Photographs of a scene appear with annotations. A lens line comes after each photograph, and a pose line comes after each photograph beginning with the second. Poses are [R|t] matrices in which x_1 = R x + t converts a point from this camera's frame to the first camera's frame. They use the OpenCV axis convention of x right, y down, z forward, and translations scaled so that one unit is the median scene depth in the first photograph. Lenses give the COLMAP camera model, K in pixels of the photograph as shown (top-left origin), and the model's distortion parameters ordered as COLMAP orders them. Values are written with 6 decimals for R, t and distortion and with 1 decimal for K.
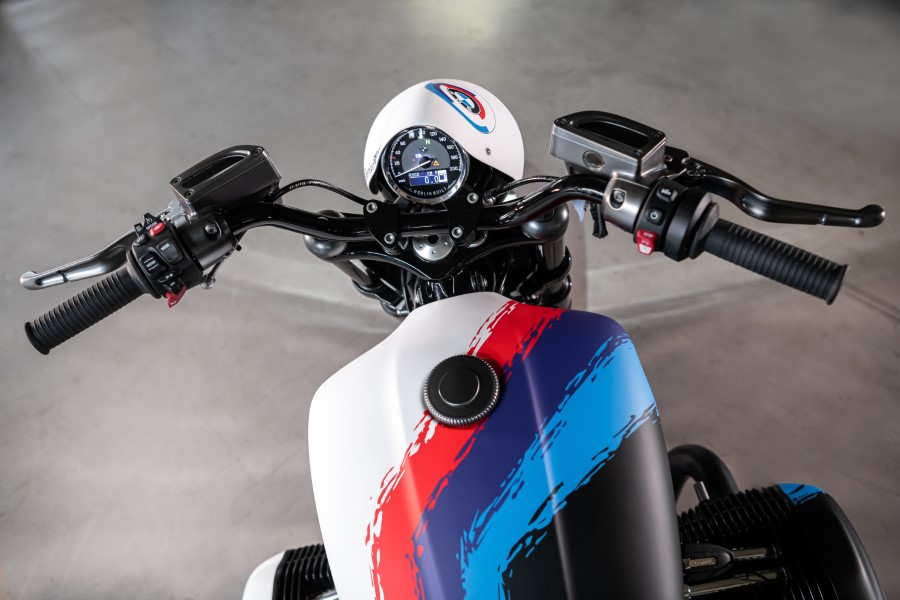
lens RADIAL K [[867.4, 0, 449.9], [0, 867.4, 297.8], [0, 0, 1]] dist [-0.026564, 0.000000]
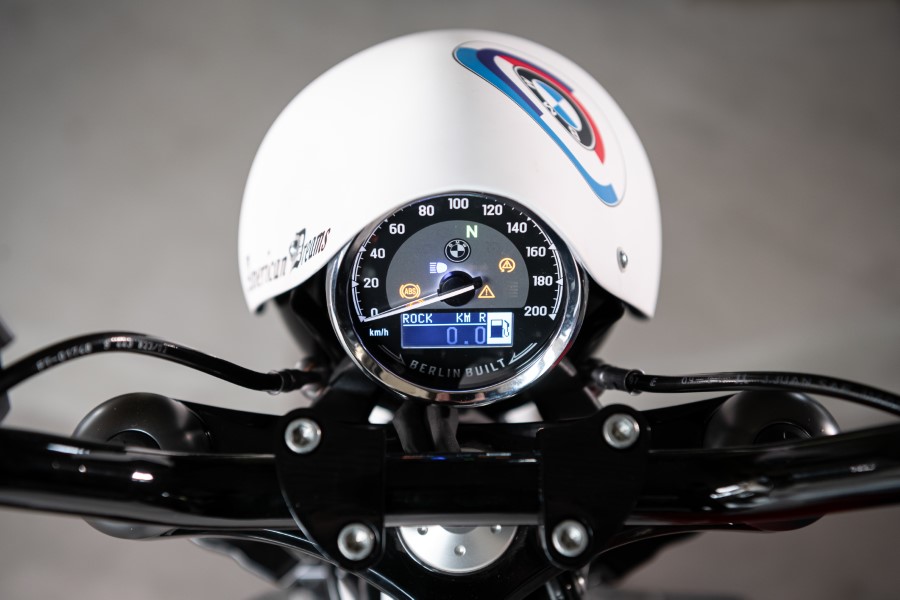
lens RADIAL K [[1265.9, 0, 449.1], [0, 1265.9, 302.2], [0, 0, 1]] dist [0.003580, 0.000000]
pose [[0.984587, 0.065247, 0.162267, -0.110259], [-0.066305, 0.997799, 0.001108, -0.150042], [-0.161837, -0.011850, 0.986746, 0.508977]]
